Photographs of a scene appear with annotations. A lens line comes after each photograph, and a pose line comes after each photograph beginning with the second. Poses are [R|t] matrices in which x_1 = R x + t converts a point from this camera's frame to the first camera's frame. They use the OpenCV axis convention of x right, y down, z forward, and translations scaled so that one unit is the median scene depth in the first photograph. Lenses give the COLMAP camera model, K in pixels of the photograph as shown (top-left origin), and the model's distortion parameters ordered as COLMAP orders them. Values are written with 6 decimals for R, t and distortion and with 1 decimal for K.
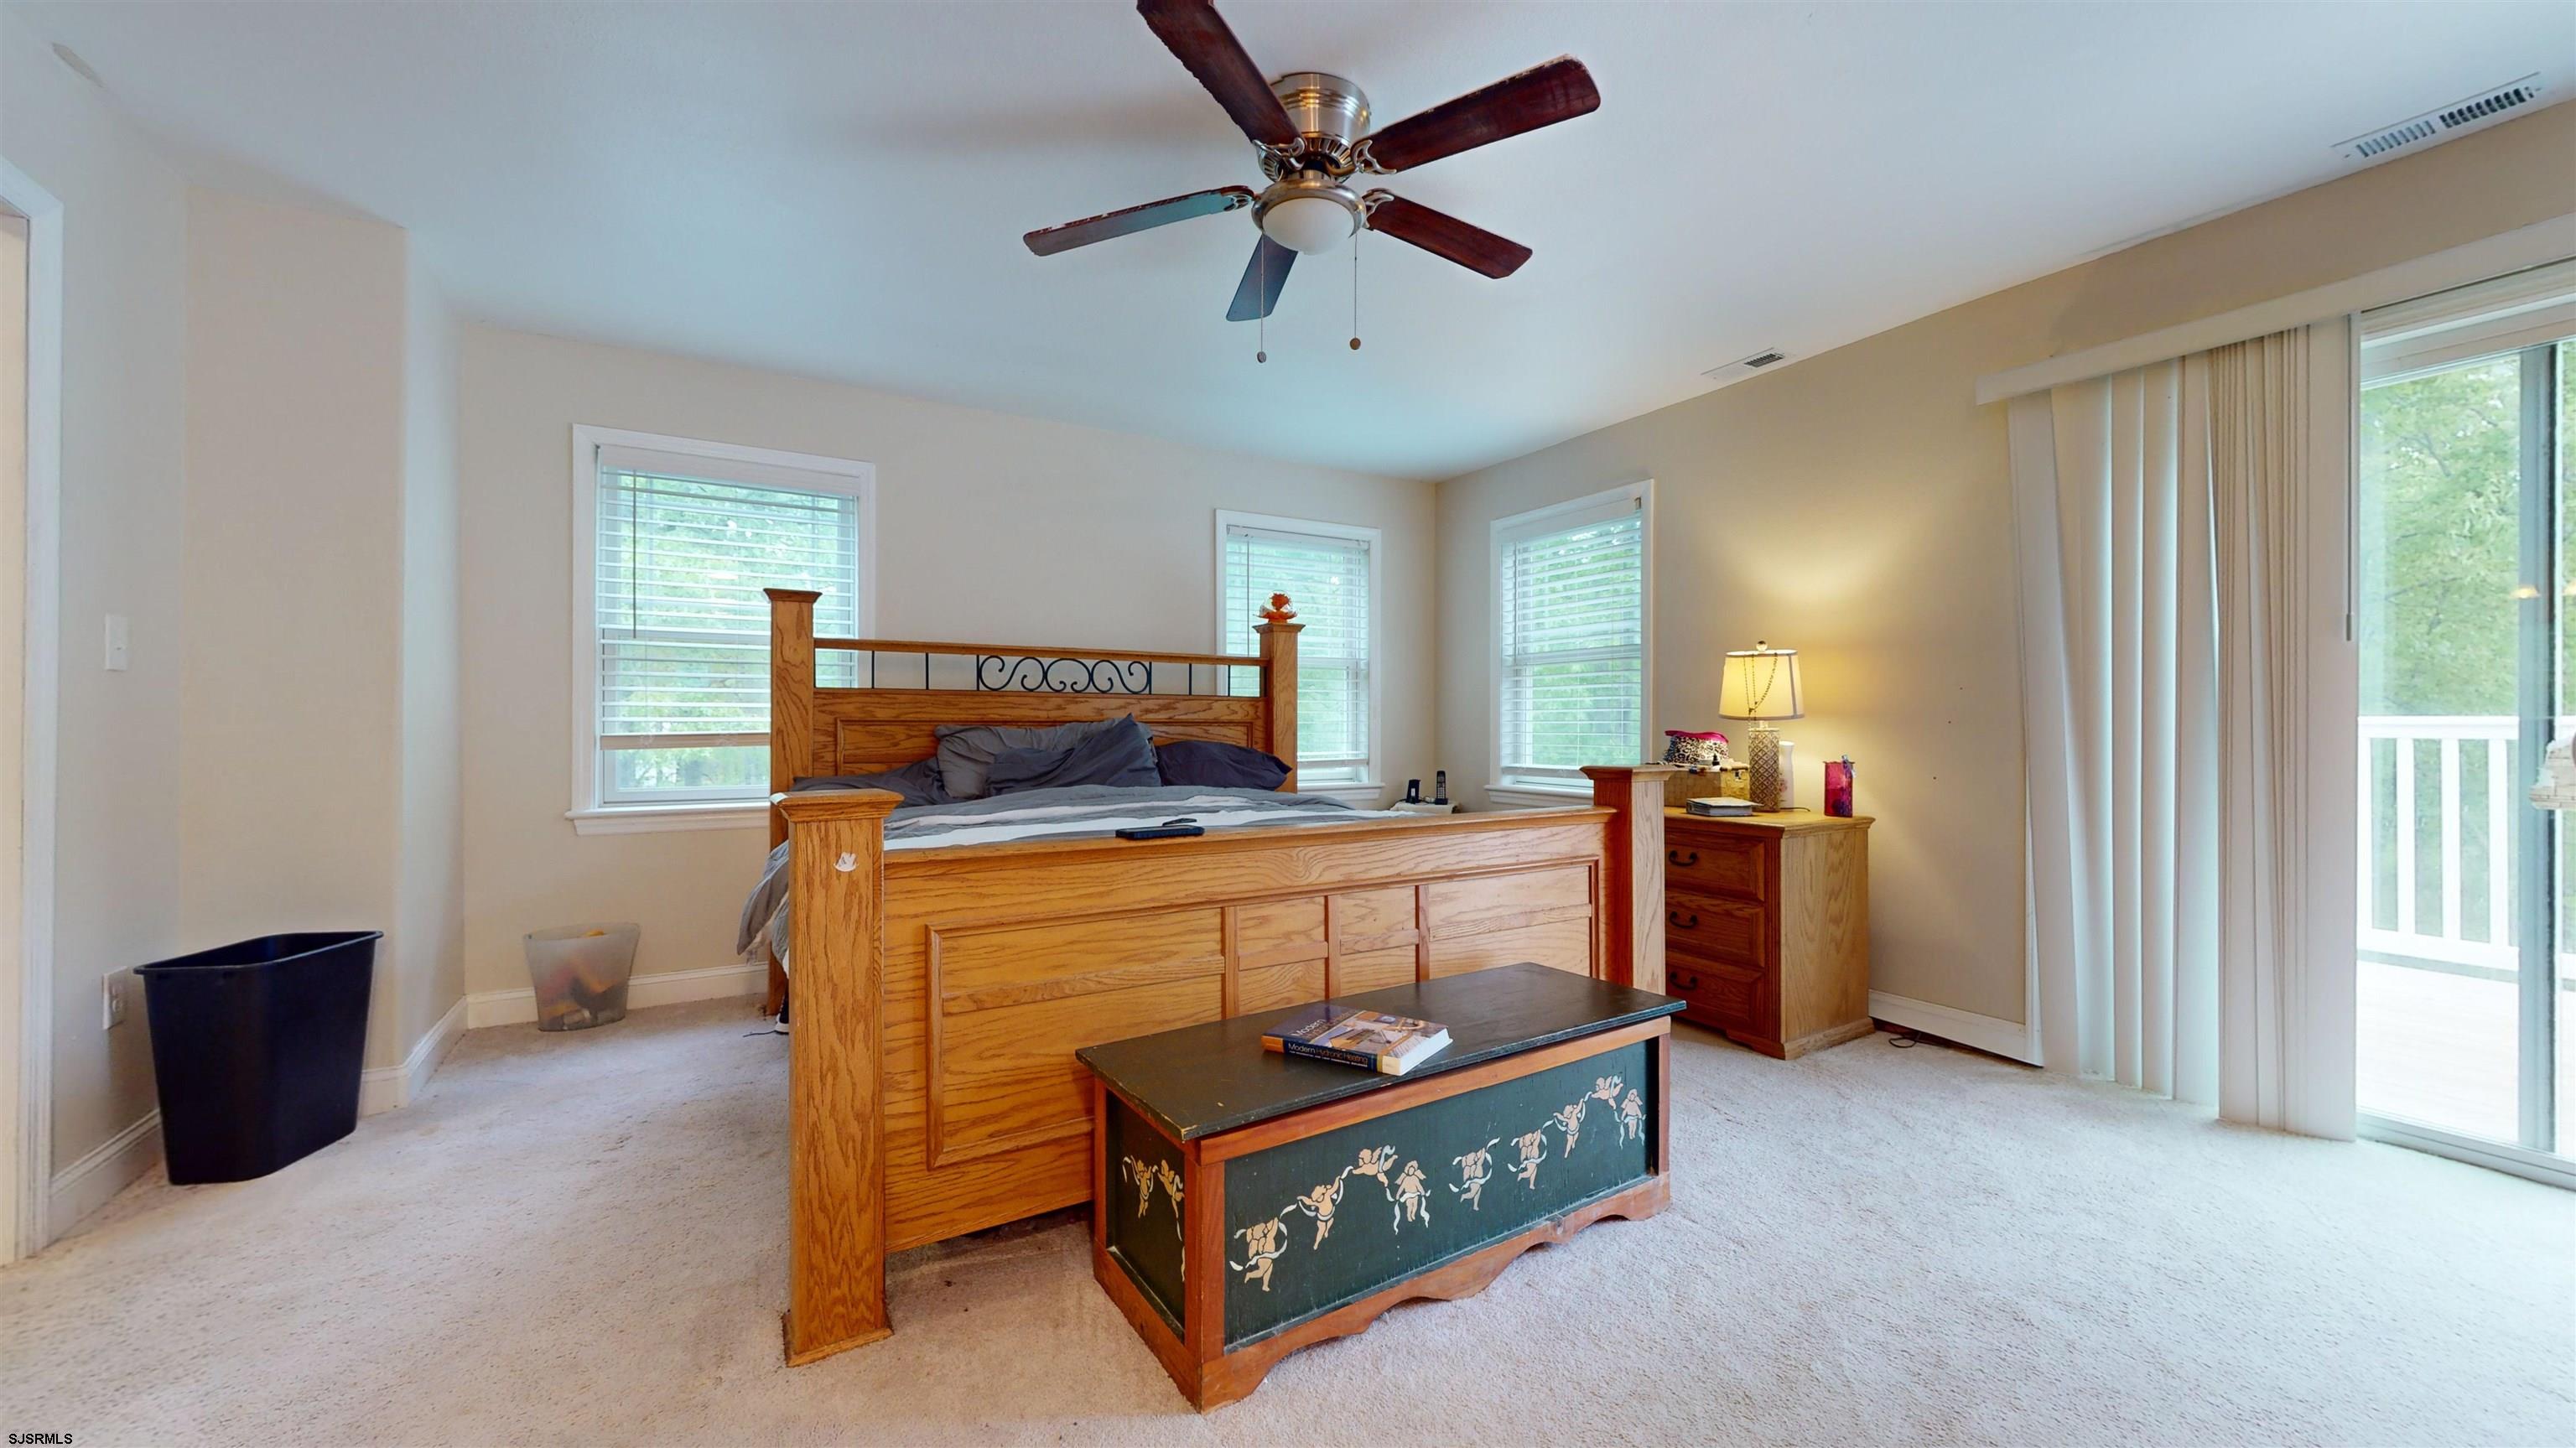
lens RADIAL K [[945.6, 0, 1275.6], [0, 945.6, 728.2], [0, 0, 1]] dist [0.001727, -0.000036]
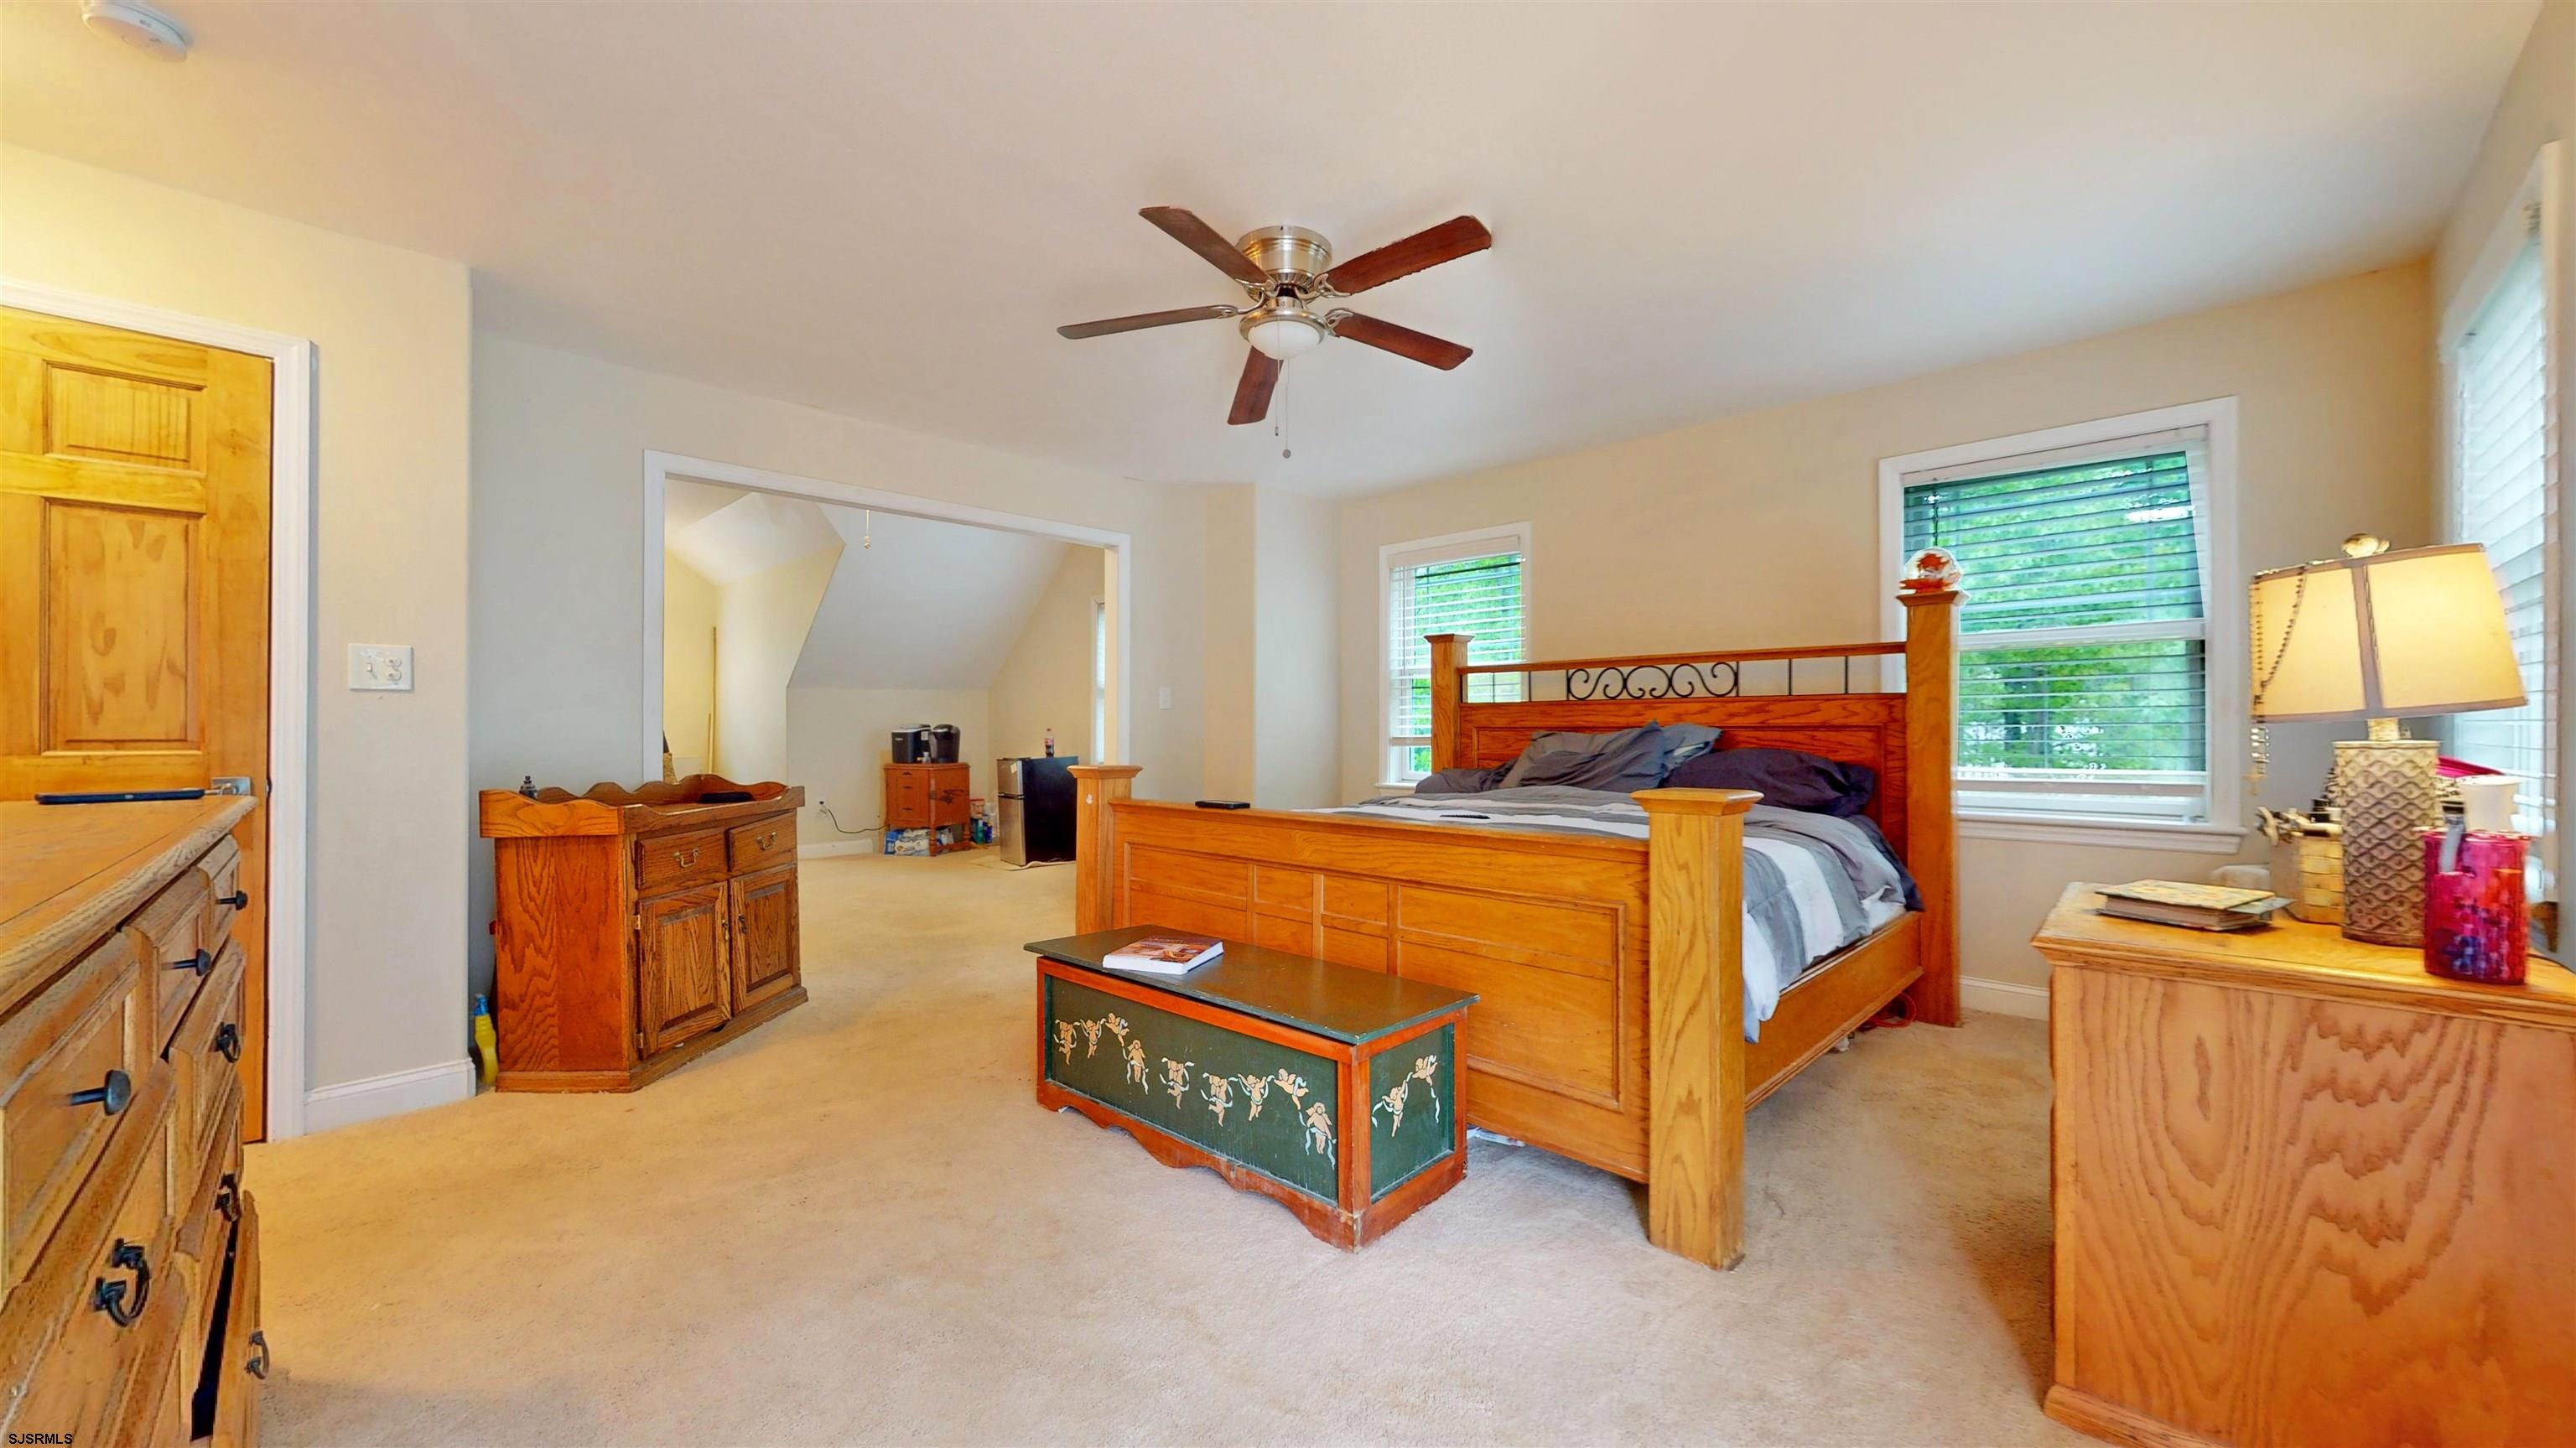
lens RADIAL K [[945.6, 0, 1289.4], [0, 945.6, 725.3], [0, 0, 1]] dist [0.001727, -0.000036]
pose [[0.258478, -0.006062, -0.965998, 0.700654], [-0.000656, 0.999979, -0.006451, -0.002344], [0.966017, 0.002301, 0.258468, 0.378832]]
